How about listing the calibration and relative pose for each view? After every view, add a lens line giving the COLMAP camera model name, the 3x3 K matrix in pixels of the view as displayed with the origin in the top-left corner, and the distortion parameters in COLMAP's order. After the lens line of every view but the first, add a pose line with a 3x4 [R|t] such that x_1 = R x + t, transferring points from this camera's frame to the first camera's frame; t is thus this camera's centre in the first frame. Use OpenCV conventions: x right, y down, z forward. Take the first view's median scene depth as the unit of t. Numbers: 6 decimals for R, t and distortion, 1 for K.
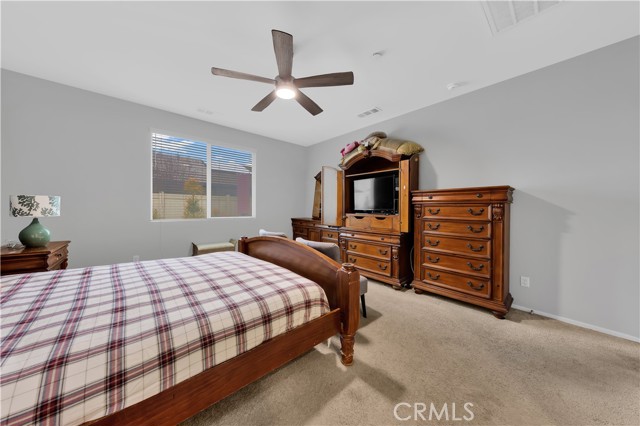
lens RADIAL K [[206.2, 0, 318.2], [0, 206.2, 204.3], [0, 0, 1]] dist [-0.000219, -0.000022]
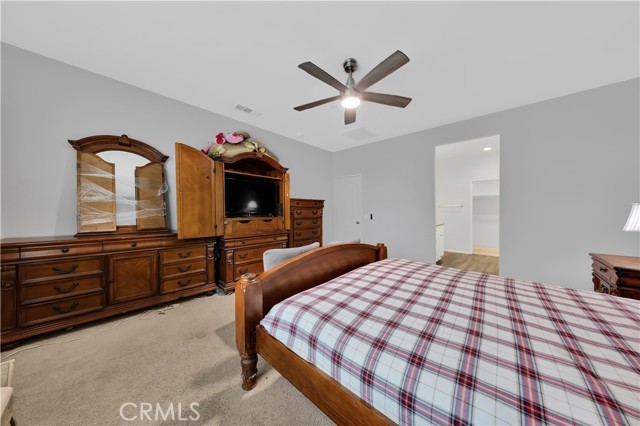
lens RADIAL K [[206.2, 0, 318.2], [0, 206.2, 204.3], [0, 0, 1]] dist [-0.000219, -0.000022]
pose [[-0.088309, 0.027421, 0.995716, -0.776068], [-0.011937, 0.999520, -0.028585, 0.011587], [-0.996022, -0.014410, -0.087940, 0.822775]]
